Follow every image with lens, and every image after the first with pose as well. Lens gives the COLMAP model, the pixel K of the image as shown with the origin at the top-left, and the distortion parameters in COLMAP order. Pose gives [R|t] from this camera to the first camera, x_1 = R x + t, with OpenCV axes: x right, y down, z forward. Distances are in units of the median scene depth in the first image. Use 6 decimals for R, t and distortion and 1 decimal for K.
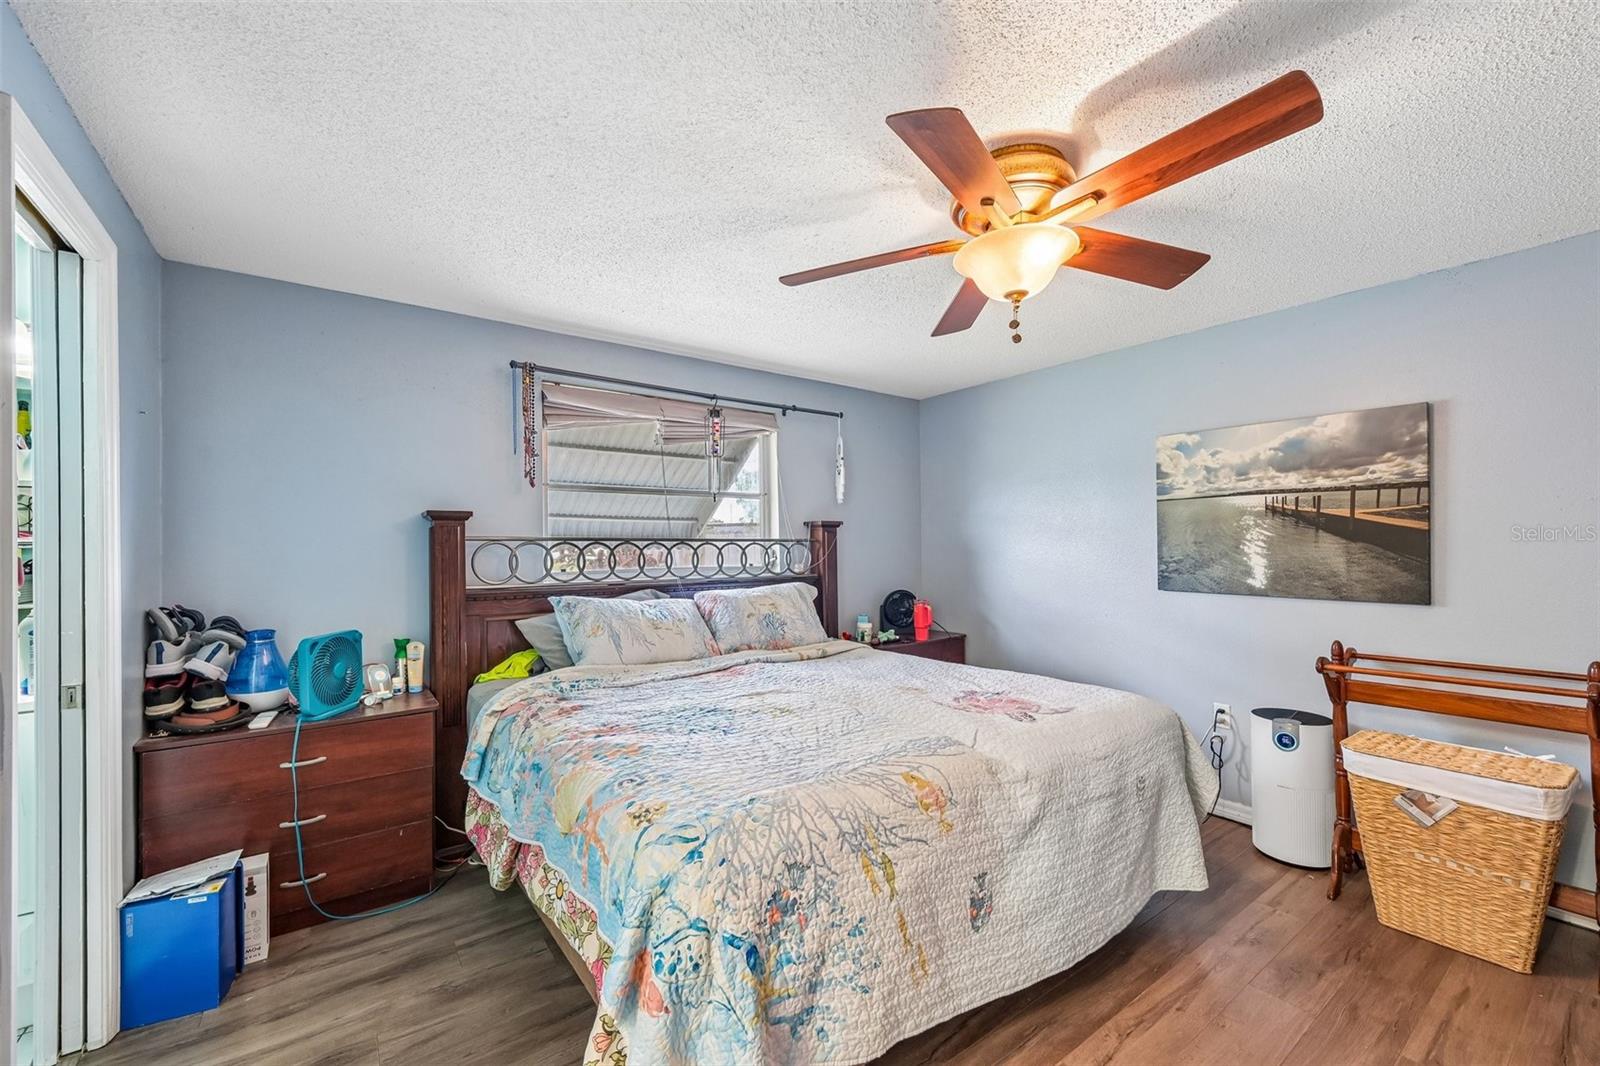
lens RADIAL K [[649.7, 0, 795.3], [0, 649.7, 539.3], [0, 0, 1]] dist [-0.002104, 0.000633]
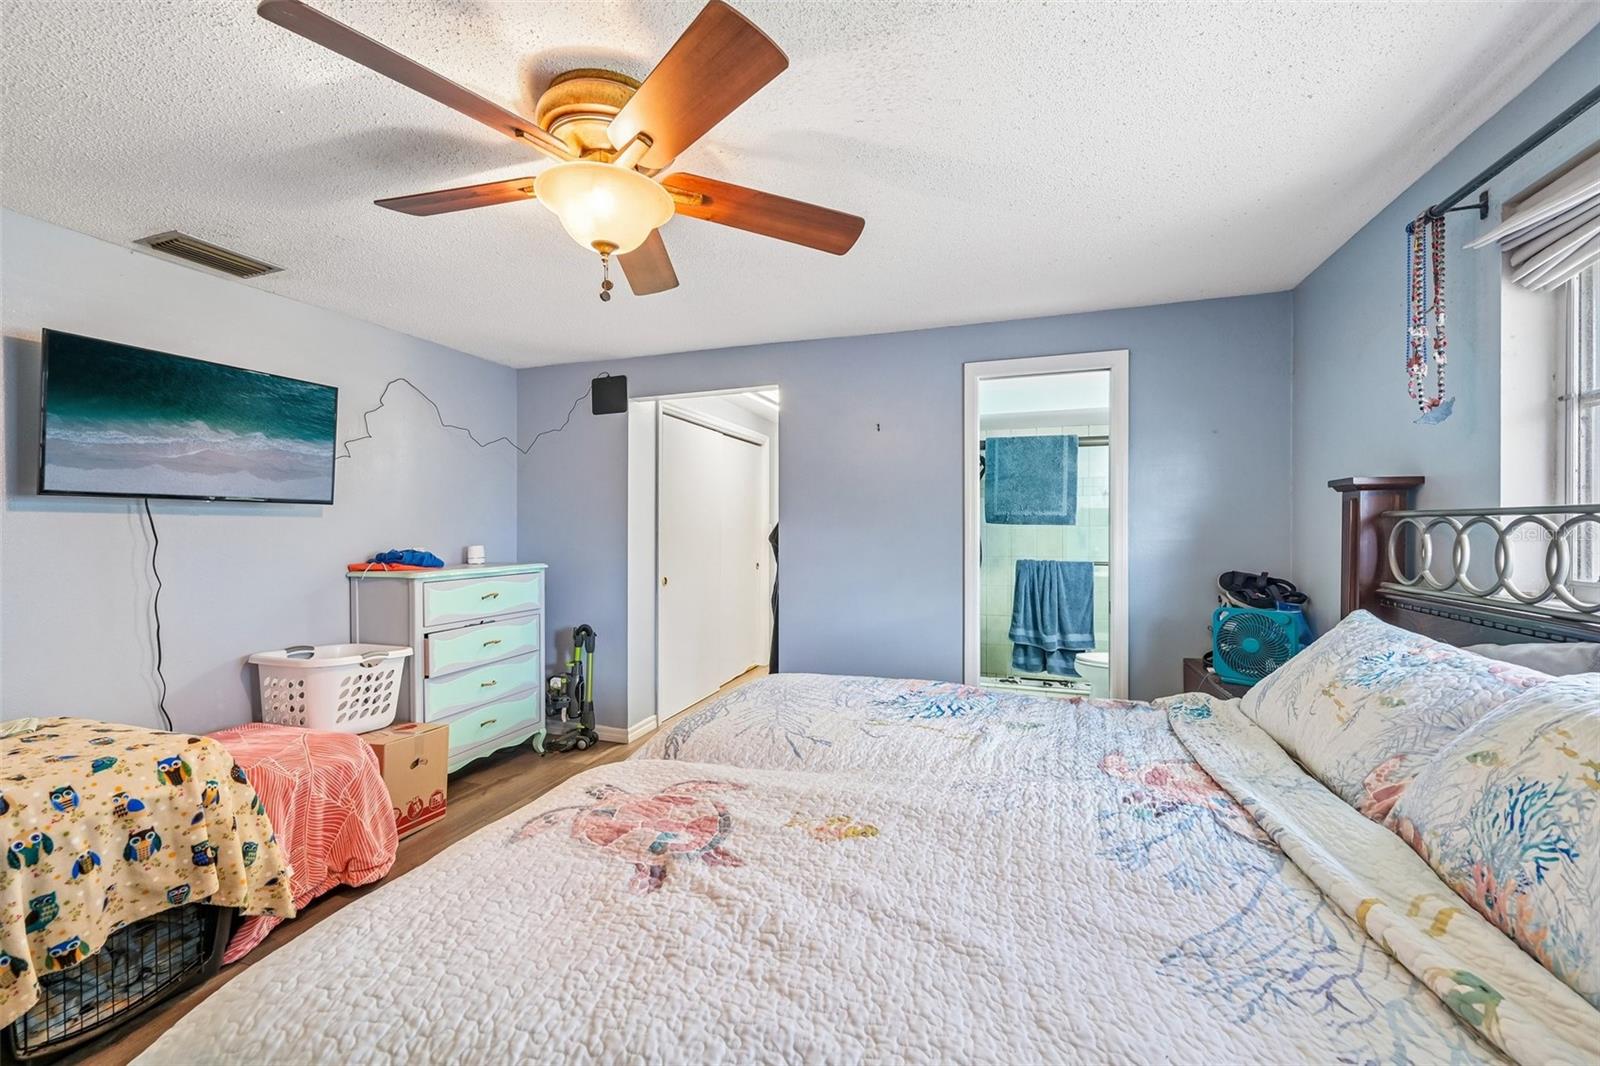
lens RADIAL K [[649.7, 0, 787.9], [0, 649.7, 532.5], [0, 0, 1]] dist [-0.002104, 0.000633]
pose [[-0.817144, 0.010510, -0.576338, 0.422926], [0.013001, 0.999915, -0.000199, 0.007970], [0.576287, -0.007656, -0.817211, 1.210780]]
